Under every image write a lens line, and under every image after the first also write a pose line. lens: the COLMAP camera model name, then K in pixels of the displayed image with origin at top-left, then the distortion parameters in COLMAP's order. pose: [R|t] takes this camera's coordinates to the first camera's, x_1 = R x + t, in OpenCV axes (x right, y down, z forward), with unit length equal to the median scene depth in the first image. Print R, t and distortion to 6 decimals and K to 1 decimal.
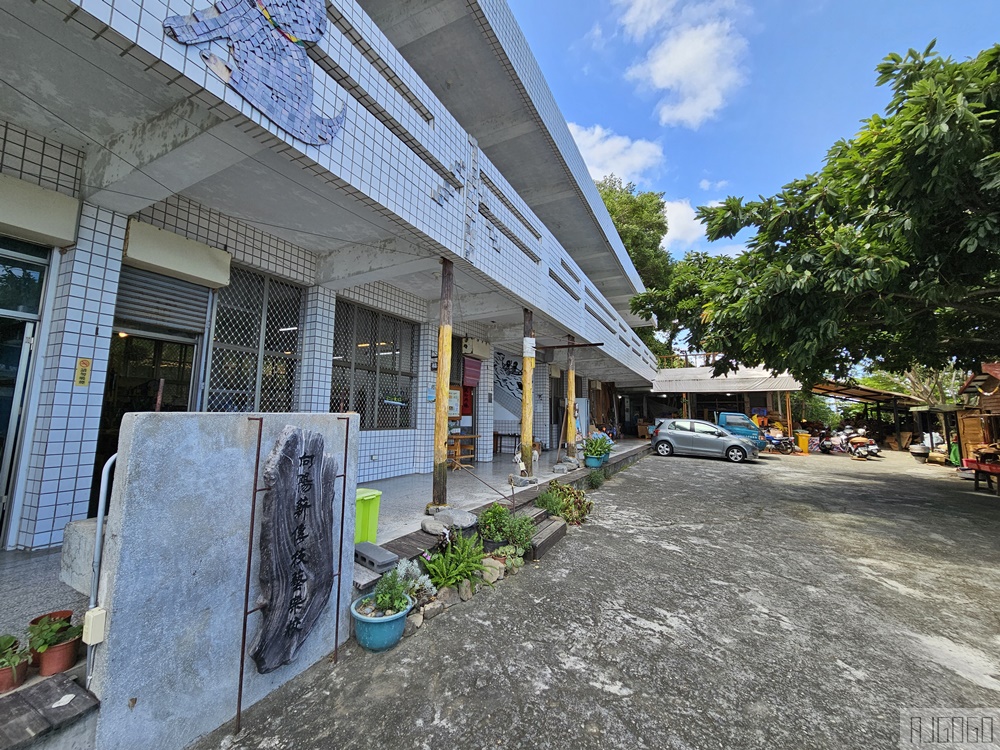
lens RADIAL K [[401.6, 0, 500.5], [0, 401.6, 374.3], [0, 0, 1]] dist [-0.002418, -0.000722]
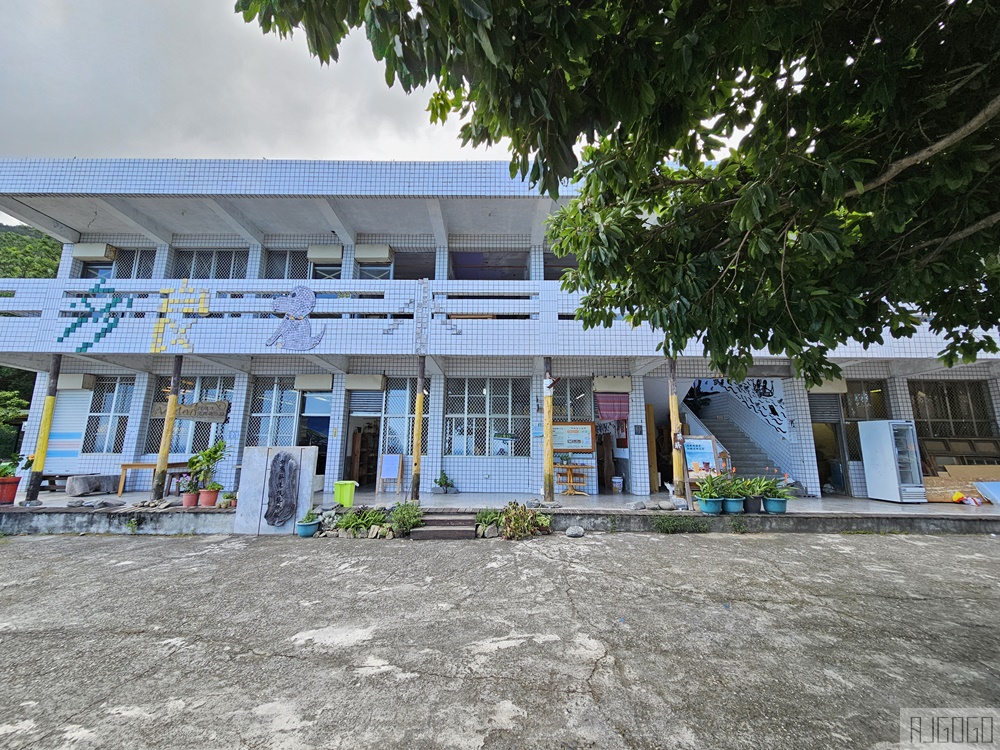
lens RADIAL K [[401.6, 0, 500.8], [0, 401.6, 372.7], [0, 0, 1]] dist [-0.002418, -0.000722]
pose [[0.473851, -0.165004, -0.865008, 1.965285], [0.089014, 0.986232, -0.139366, 0.075153], [0.876095, -0.010960, 0.482014, 0.628380]]
